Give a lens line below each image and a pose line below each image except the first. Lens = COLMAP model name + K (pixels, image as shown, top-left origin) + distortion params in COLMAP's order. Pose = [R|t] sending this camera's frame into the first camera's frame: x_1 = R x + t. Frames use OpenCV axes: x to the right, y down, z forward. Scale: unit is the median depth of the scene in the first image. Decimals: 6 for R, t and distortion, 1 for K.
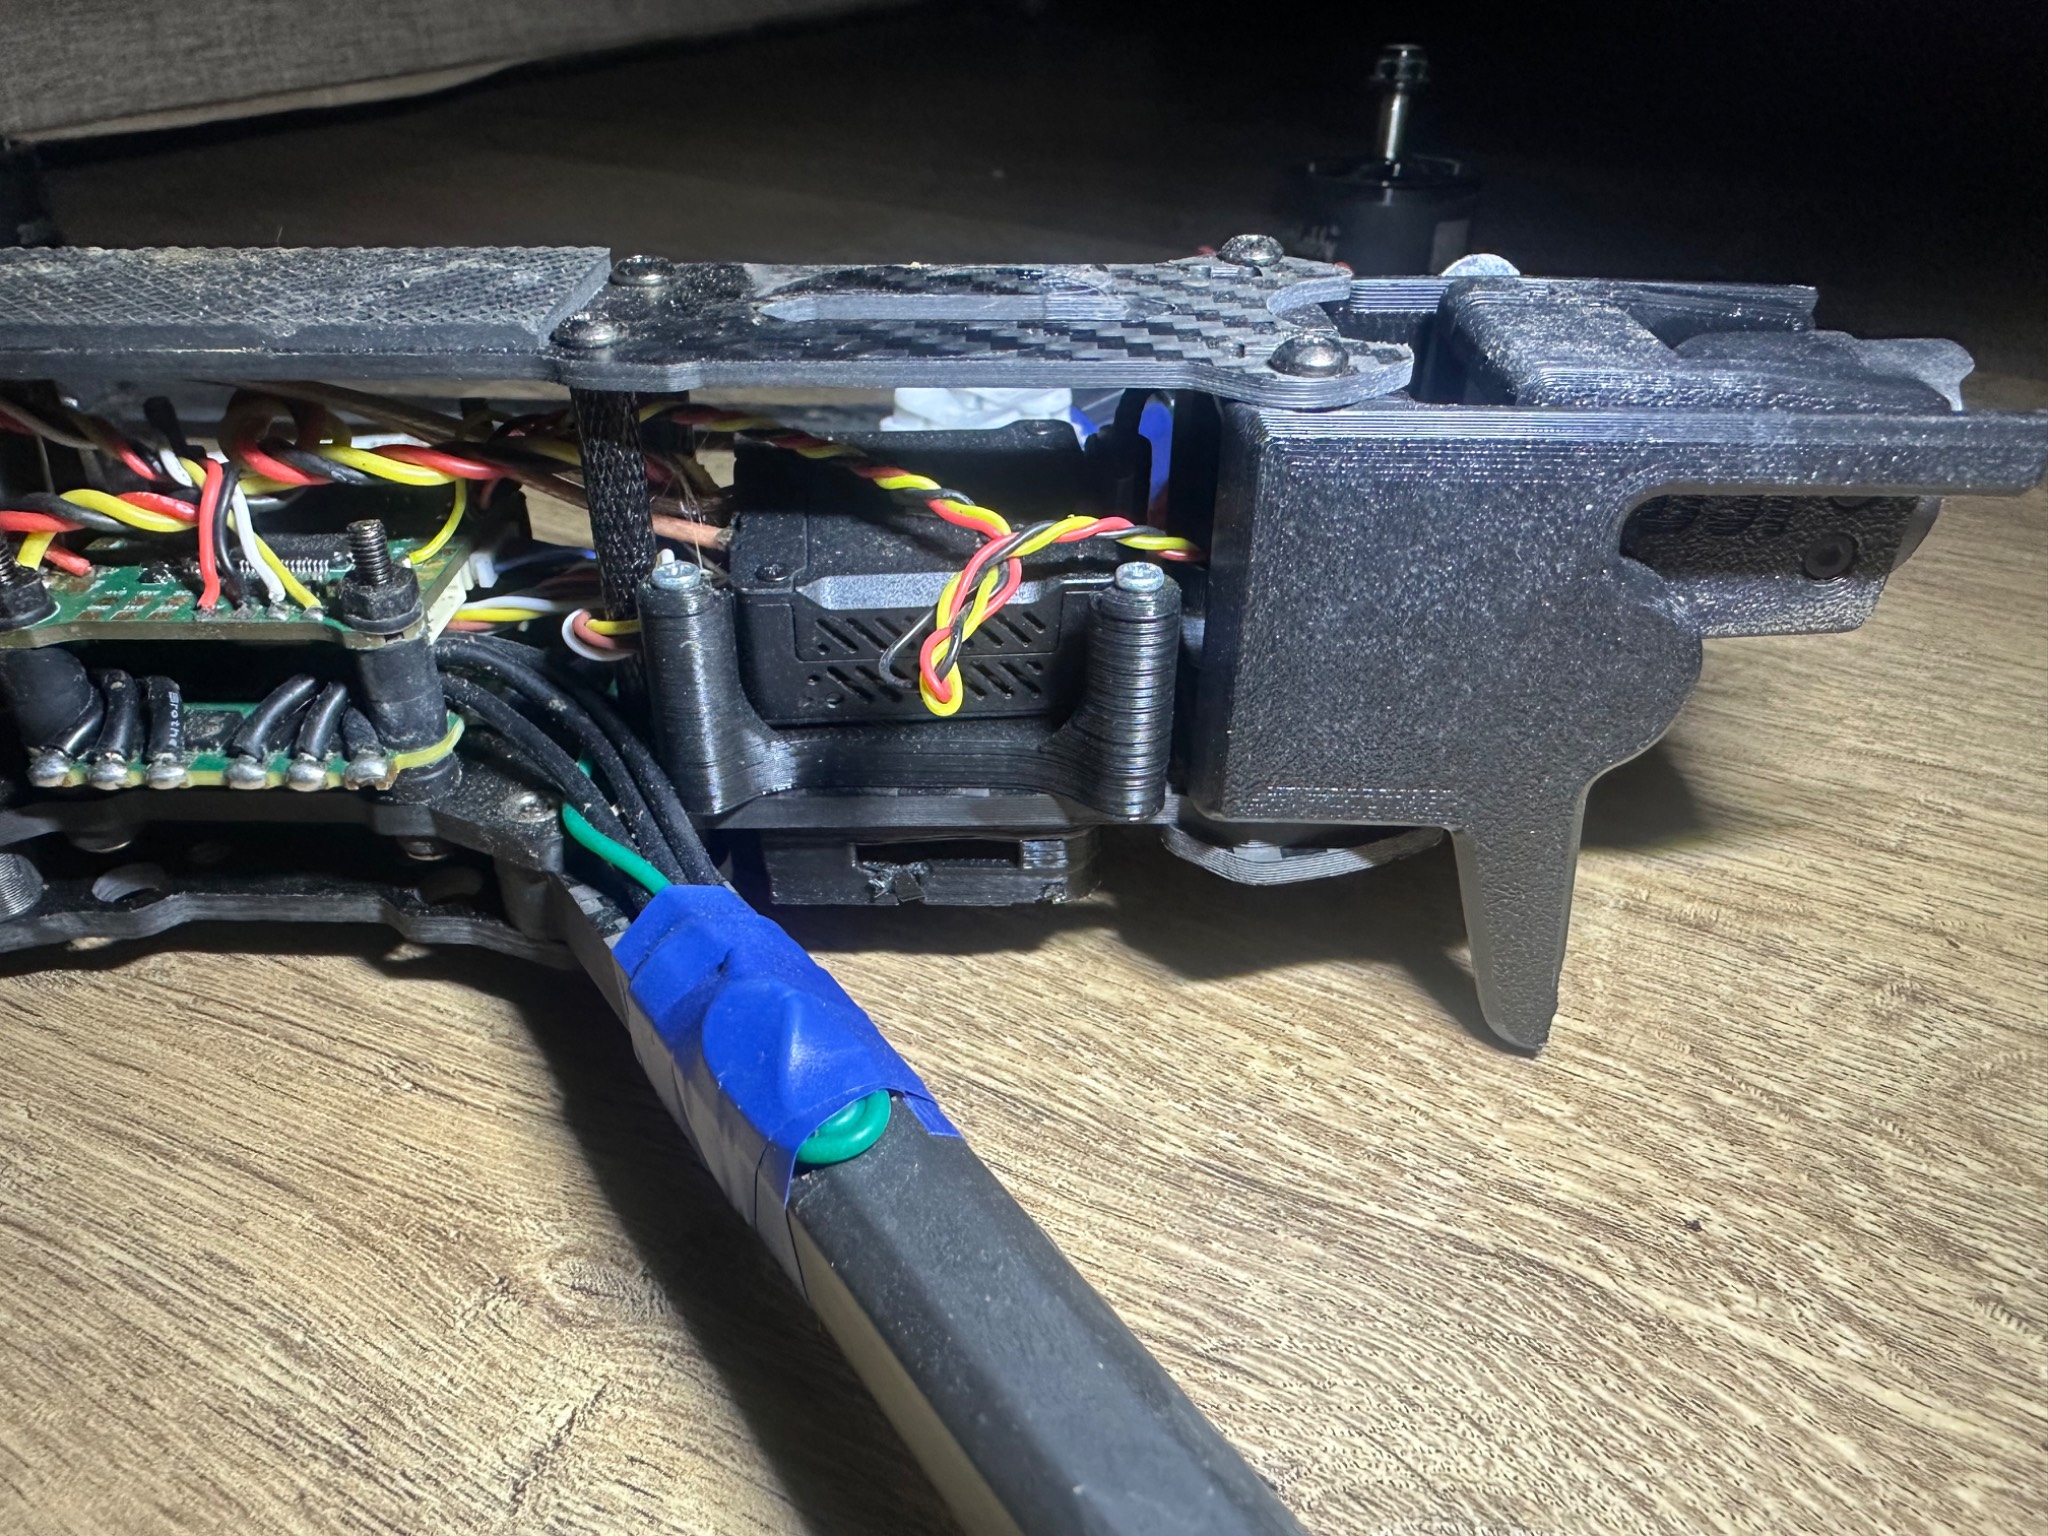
lens RADIAL K [[1450.5, 0, 1024.0], [0, 1450.5, 768.0], [0, 0, 1]] dist [-0.019541, 0.005624]
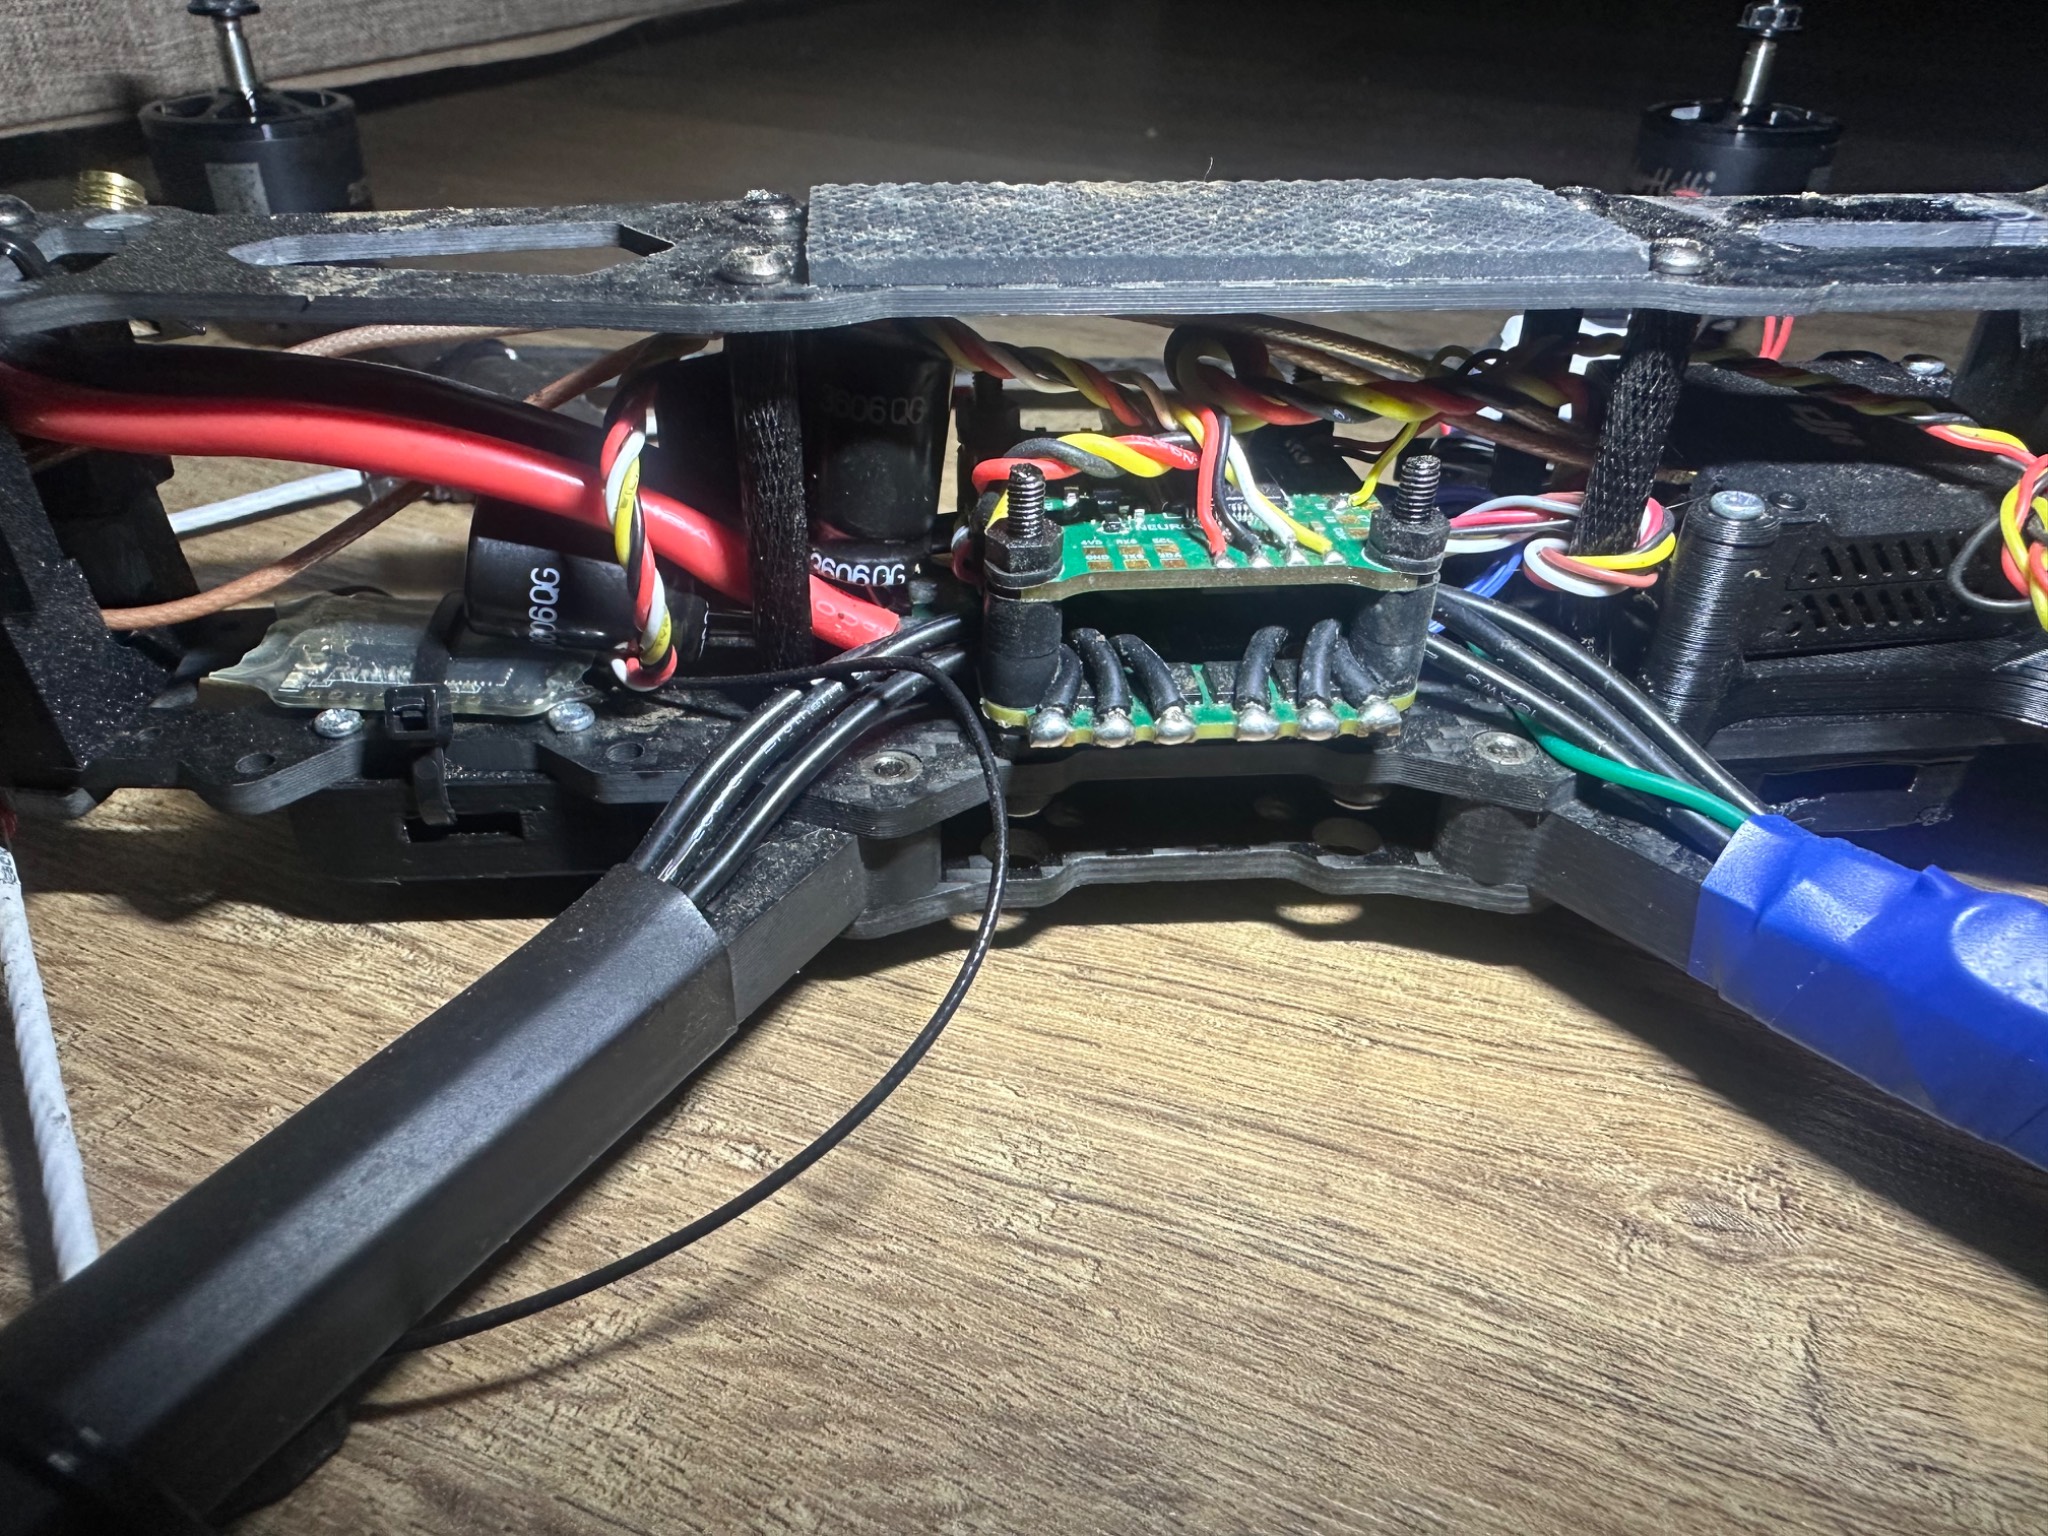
lens RADIAL K [[1456.6, 0, 1024.0], [0, 1456.6, 768.0], [0, 0, 1]] dist [-0.006531, -0.004195]
pose [[0.996638, -0.039982, 0.071514, -0.708132], [0.038907, 0.999109, 0.016370, 0.009597], [-0.072105, -0.013532, 0.997305, 0.036202]]
